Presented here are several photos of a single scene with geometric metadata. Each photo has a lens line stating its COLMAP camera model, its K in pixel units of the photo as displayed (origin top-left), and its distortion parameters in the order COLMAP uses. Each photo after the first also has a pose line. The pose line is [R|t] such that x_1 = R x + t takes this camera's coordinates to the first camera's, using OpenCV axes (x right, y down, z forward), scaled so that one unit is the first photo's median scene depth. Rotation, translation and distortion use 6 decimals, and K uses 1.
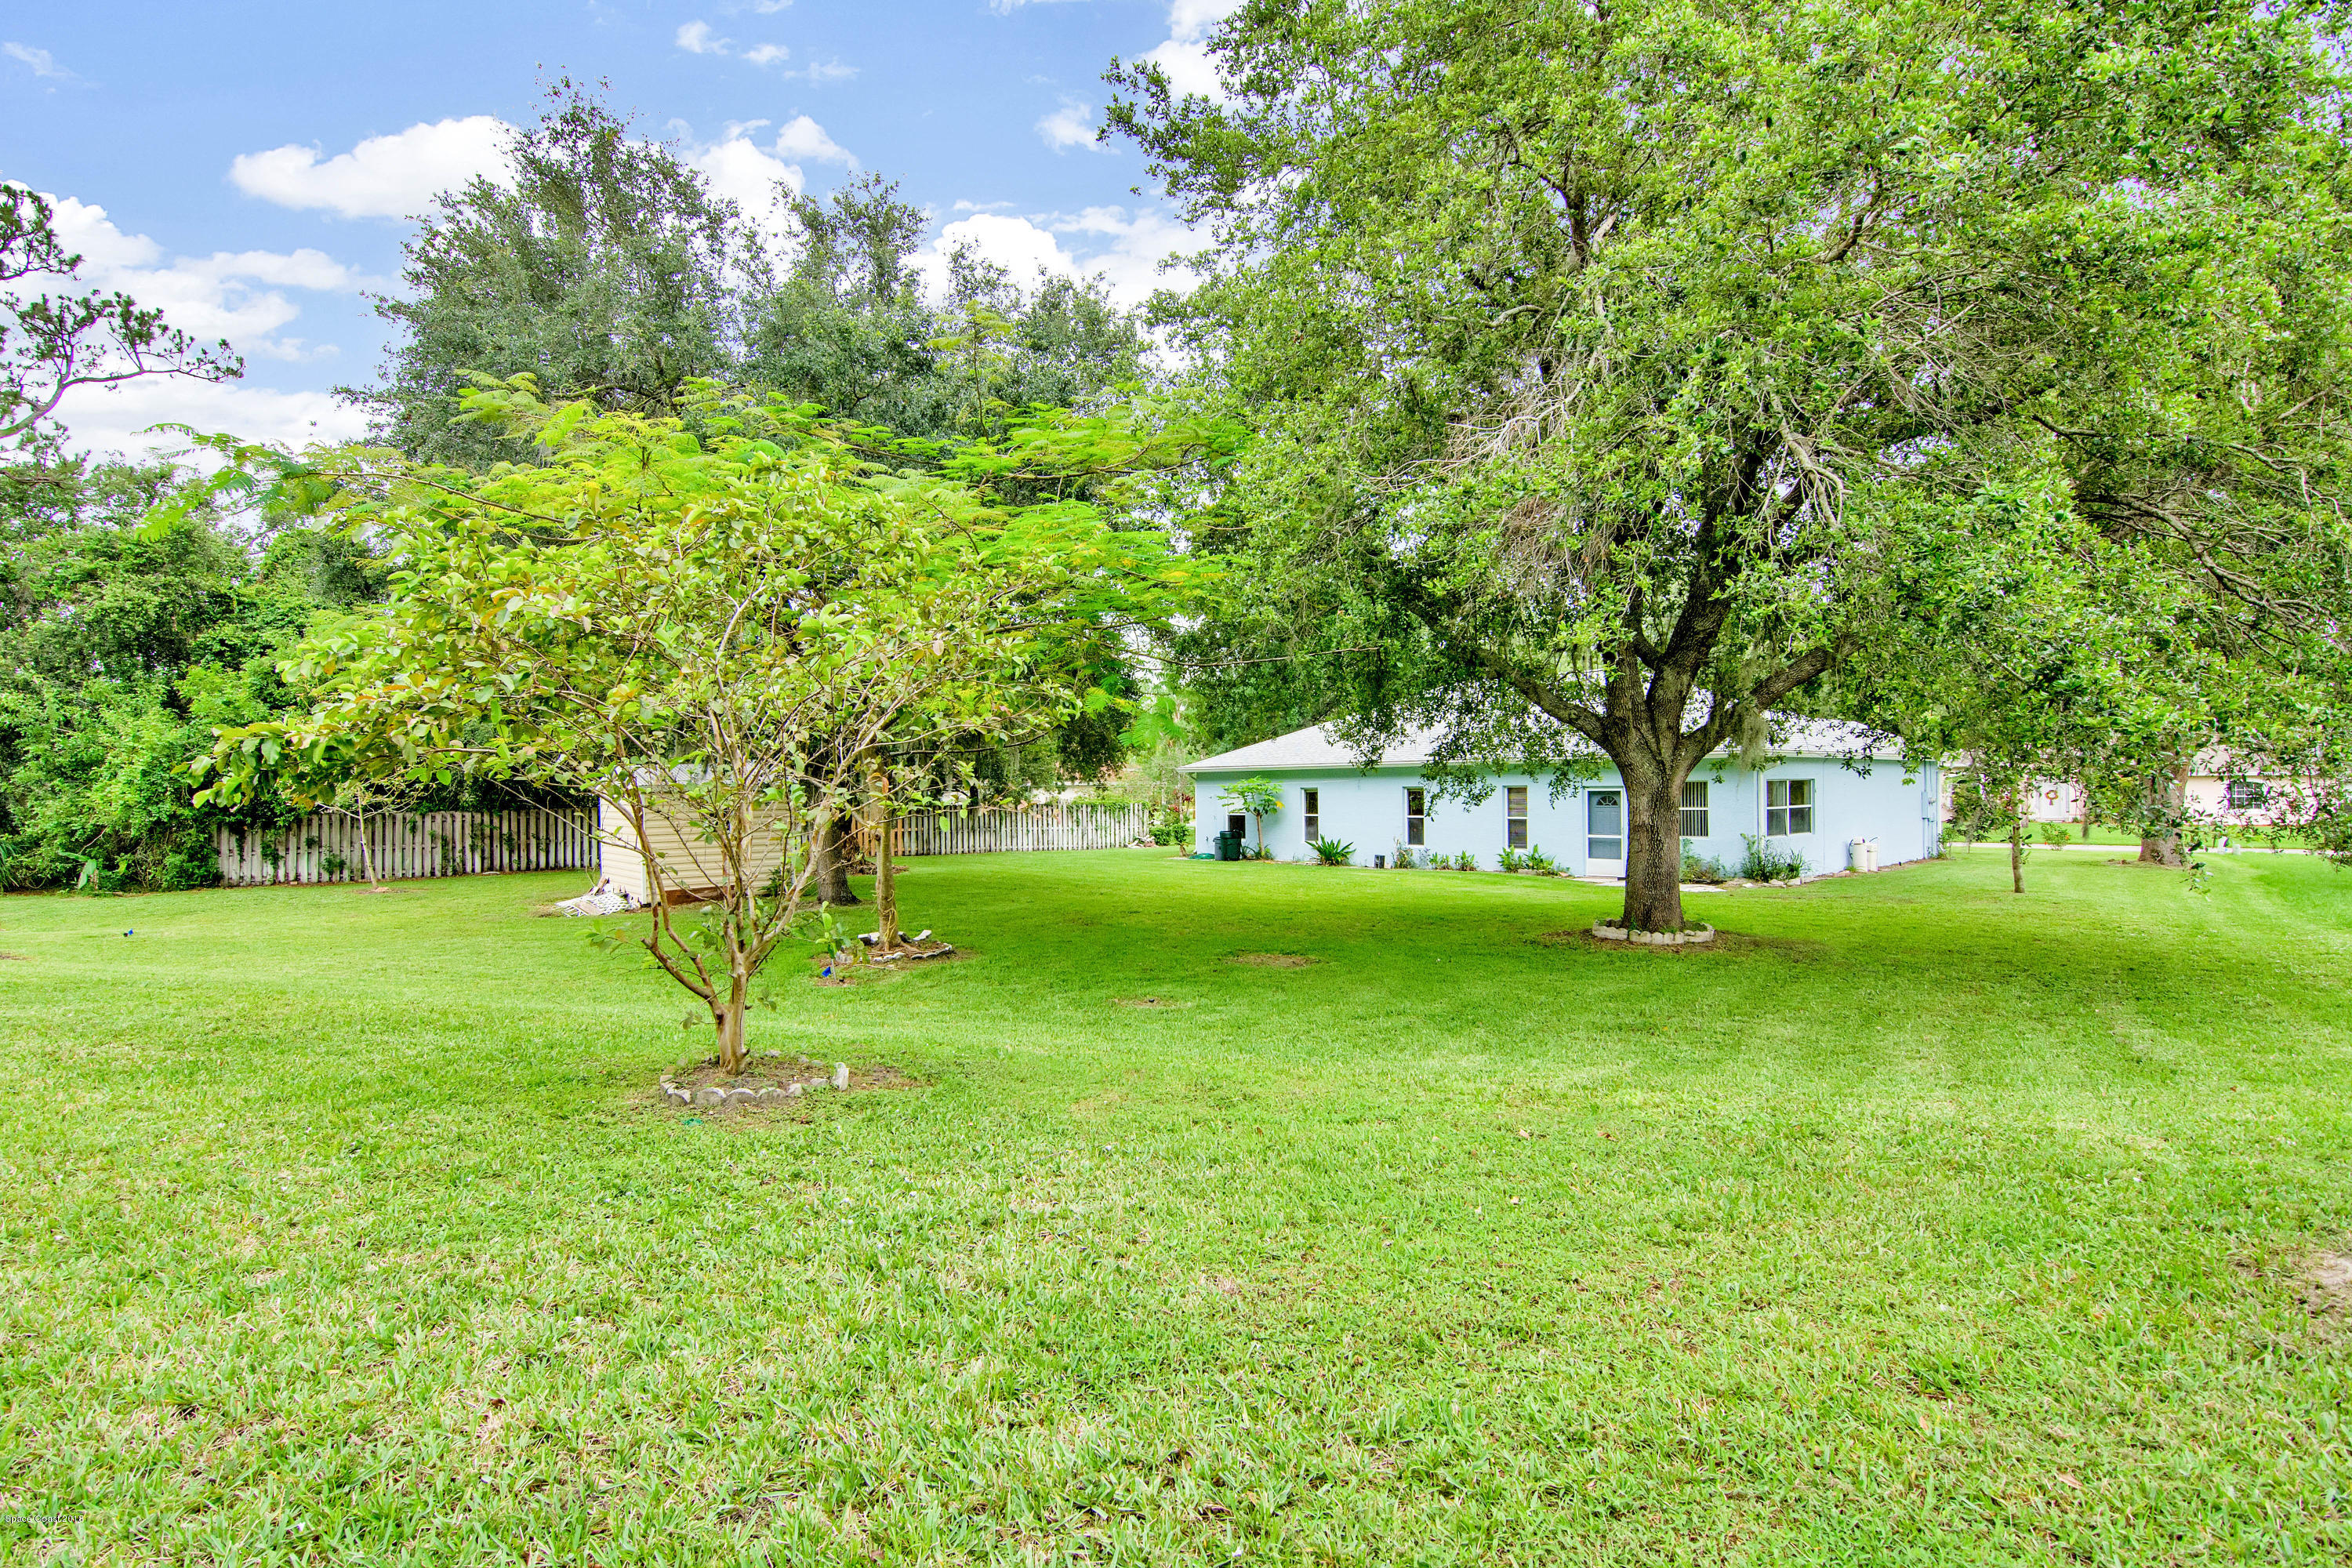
lens RADIAL K [[1161.3, 0, 1170.4], [0, 1161.3, 789.9], [0, 0, 1]] dist [-0.009219, -0.007736]
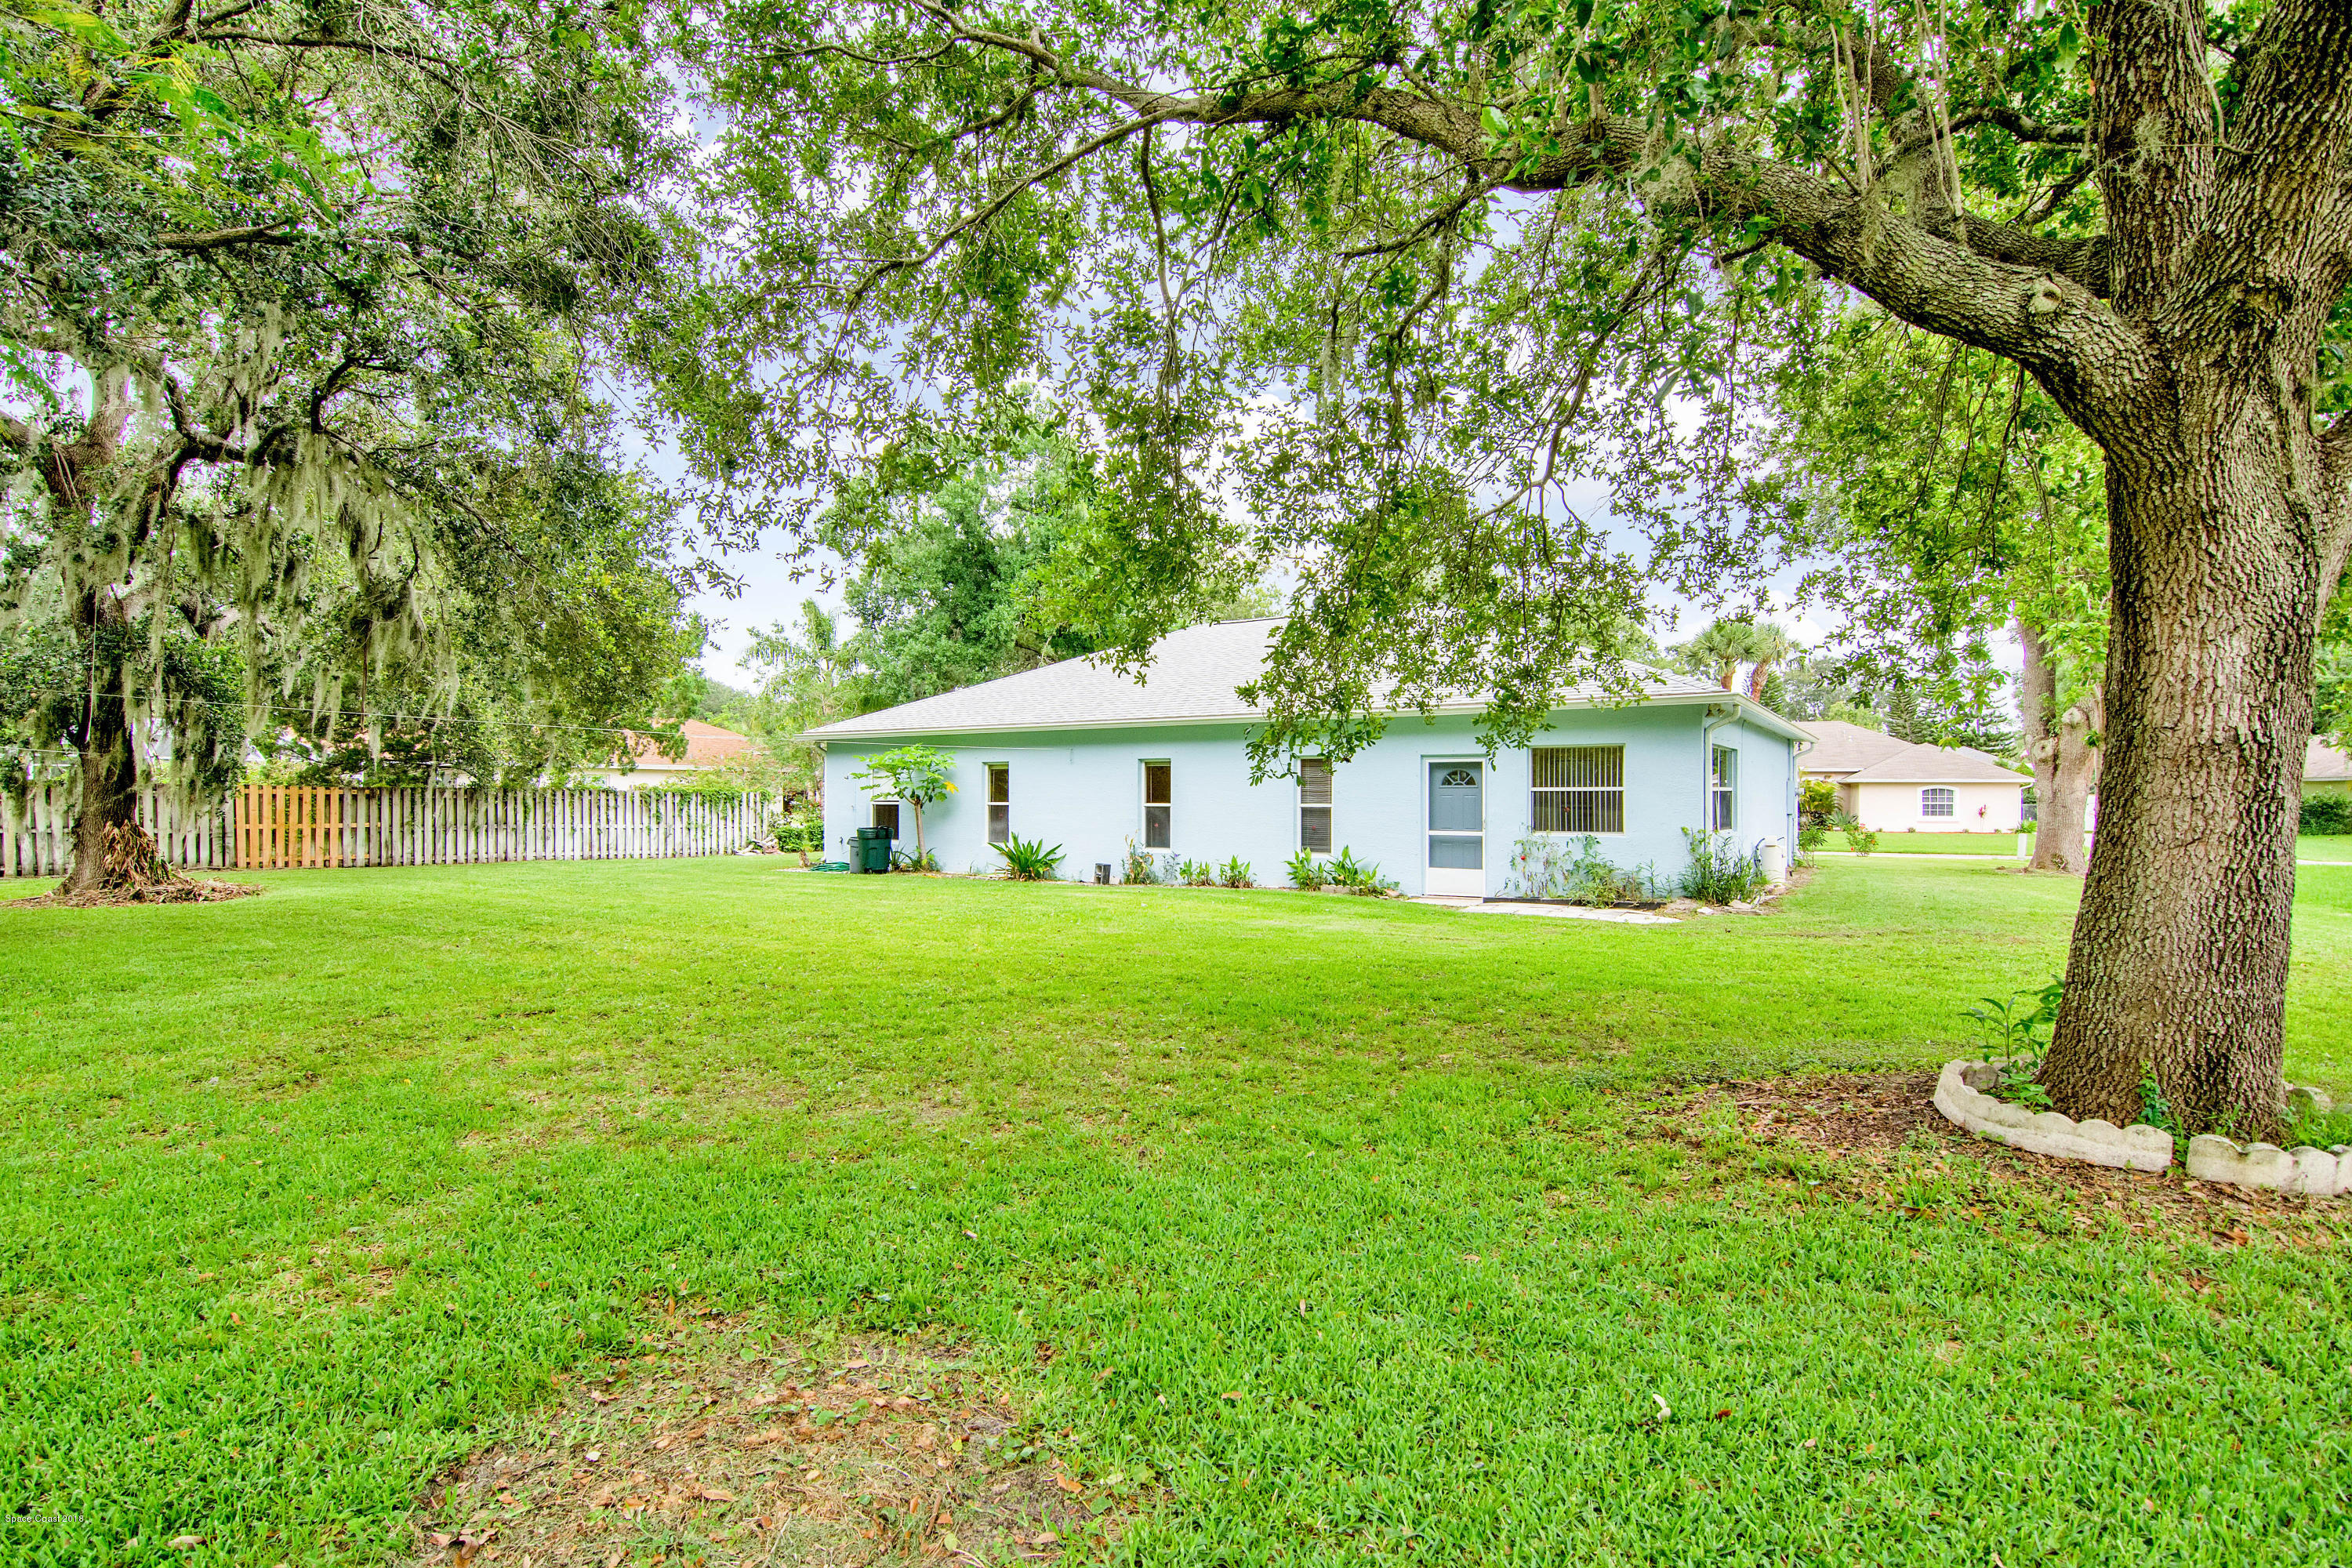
lens RADIAL K [[1161.3, 0, 1169.2], [0, 1161.3, 791.2], [0, 0, 1]] dist [-0.009219, -0.007736]
pose [[0.964306, 0.011752, 0.264530, 0.040597], [-0.010137, 0.999921, -0.007470, 0.018832], [-0.264597, 0.004522, 0.964349, 0.342164]]
